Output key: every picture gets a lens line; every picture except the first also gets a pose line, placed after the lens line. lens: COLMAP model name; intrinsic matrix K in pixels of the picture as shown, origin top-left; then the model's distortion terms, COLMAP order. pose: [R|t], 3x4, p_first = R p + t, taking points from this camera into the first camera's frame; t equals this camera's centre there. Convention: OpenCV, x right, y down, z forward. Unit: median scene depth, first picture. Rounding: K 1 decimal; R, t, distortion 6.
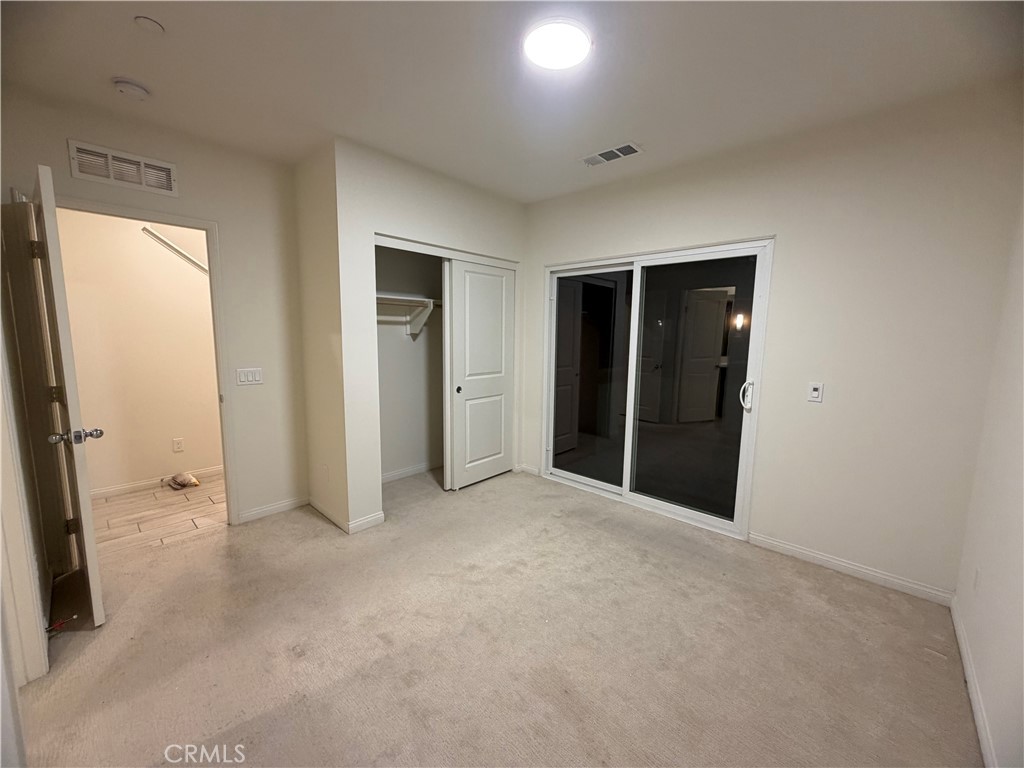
lens RADIAL K [[405.6, 0, 510.2], [0, 405.6, 383.9], [0, 0, 1]] dist [-0.001102, -0.000277]
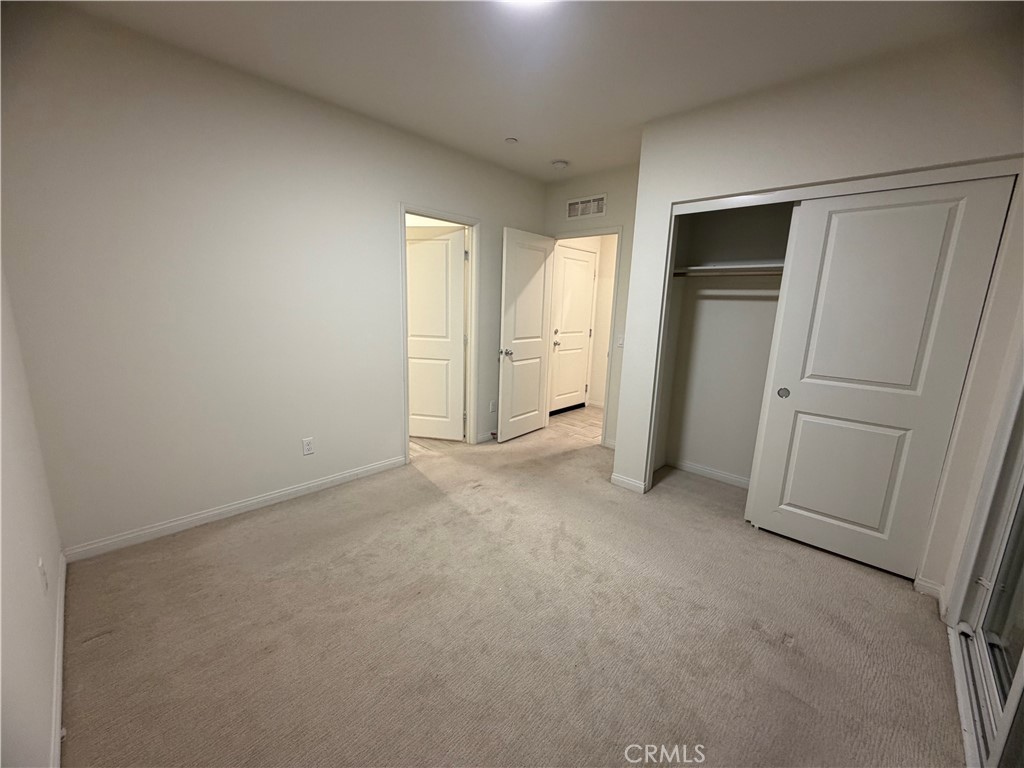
lens RADIAL K [[405.6, 0, 510.2], [0, 405.6, 383.9], [0, 0, 1]] dist [-0.001102, -0.000277]
pose [[-0.012111, 0.180352, -0.983528, 0.707026], [-0.156865, 0.971078, 0.180000, -0.065273], [0.987546, 0.156461, 0.016530, 0.668001]]
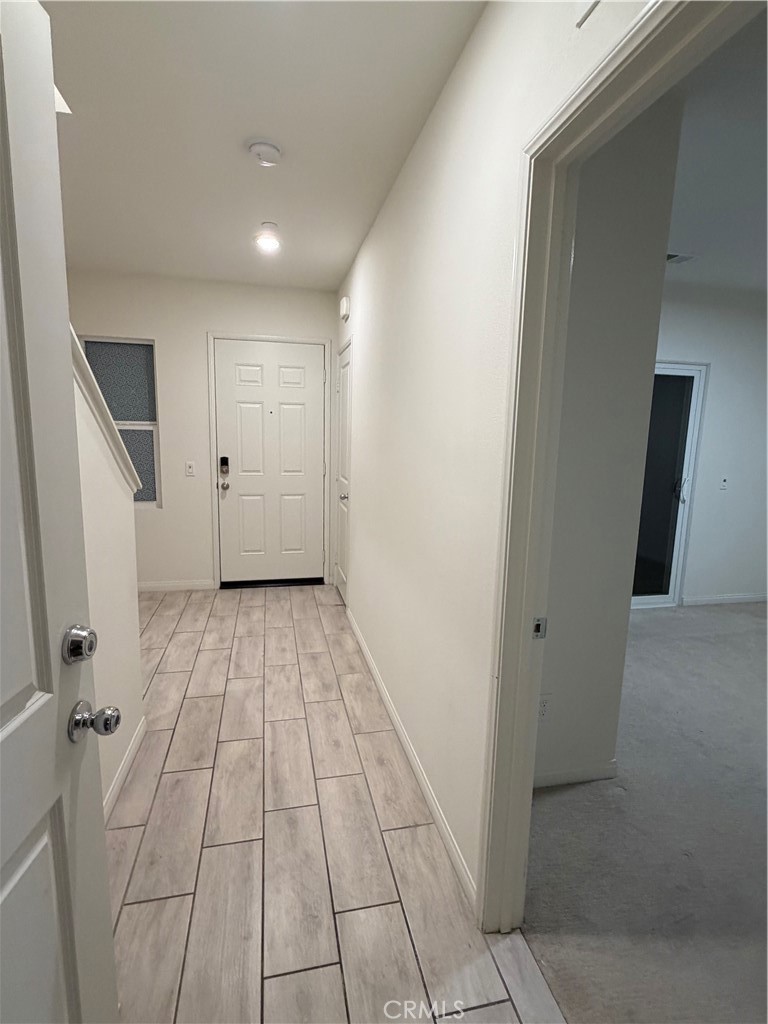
lens RADIAL K [[504.8, 0, 384.0], [0, 504.8, 512.0], [0, 0, 1]] dist [0.000186, 0.000125]
pose [[0.566933, -0.127655, 0.813813, -1.189577], [0.088728, 0.991635, 0.093738, -0.130022], [-0.818971, 0.019065, 0.573517, 0.859562]]
